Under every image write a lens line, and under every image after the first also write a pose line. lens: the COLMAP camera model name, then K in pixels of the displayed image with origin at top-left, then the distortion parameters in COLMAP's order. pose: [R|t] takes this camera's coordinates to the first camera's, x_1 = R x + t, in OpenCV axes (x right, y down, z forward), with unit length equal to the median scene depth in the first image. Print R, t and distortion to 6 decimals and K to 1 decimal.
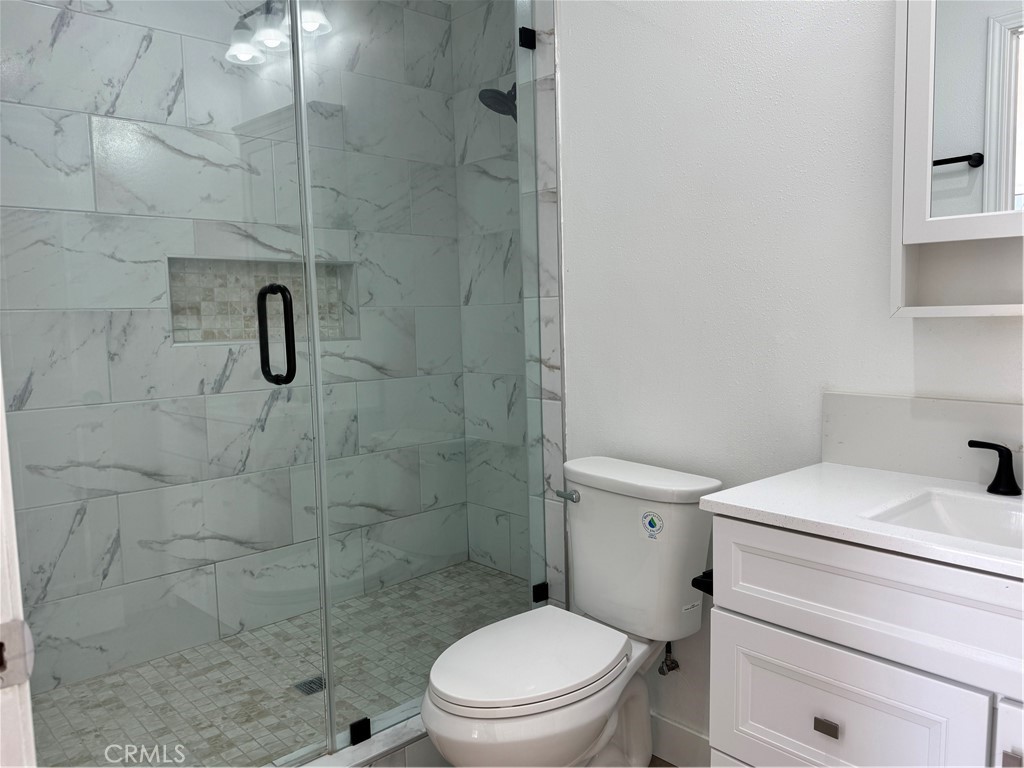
lens RADIAL K [[754.3, 0, 511.5], [0, 754.3, 373.6], [0, 0, 1]] dist [0.142792, -0.226457]
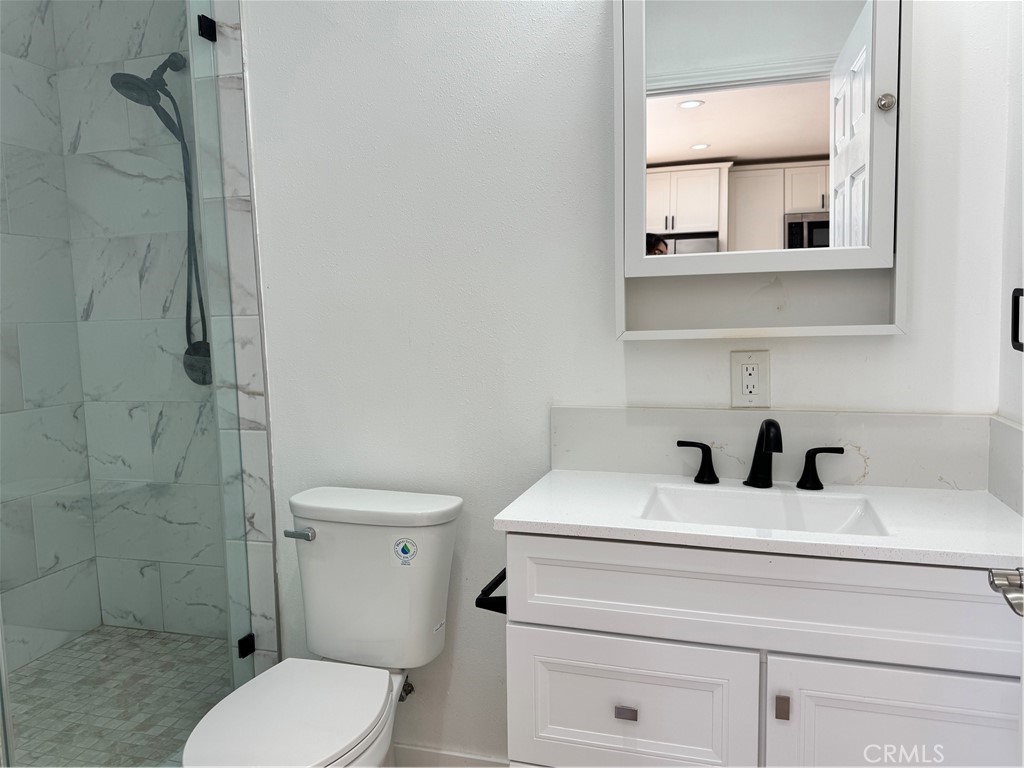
lens RADIAL K [[752.5, 0, 515.9], [0, 752.5, 371.8], [0, 0, 1]] dist [0.073619, -0.096493]
pose [[0.860823, -0.035170, 0.507688, -0.133503], [0.043527, 0.999042, -0.004596, -0.016490], [-0.507040, 0.026055, 0.861529, 0.061635]]
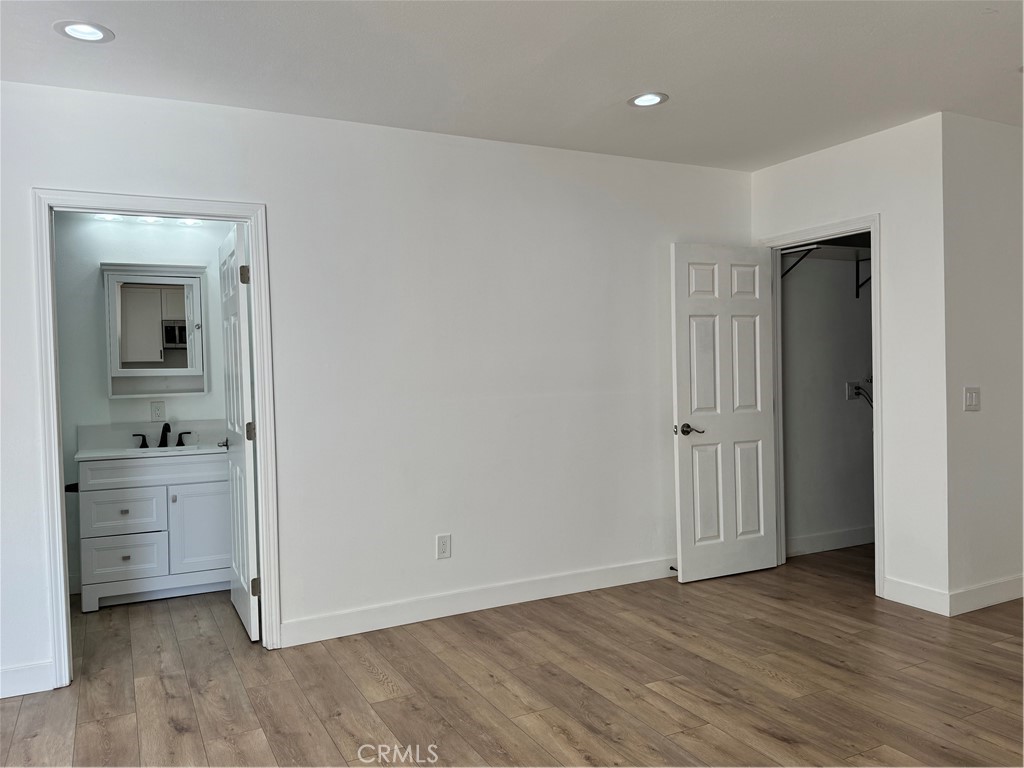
lens RADIAL K [[776.3, 0, 515.1], [0, 776.3, 381.4], [0, 0, 1]] dist [0.011811, -0.004266]
pose [[0.265880, 0.002880, 0.964002, -1.356508], [0.098947, 0.994632, -0.030262, 0.074807], [-0.958915, 0.103432, 0.264168, -0.927449]]
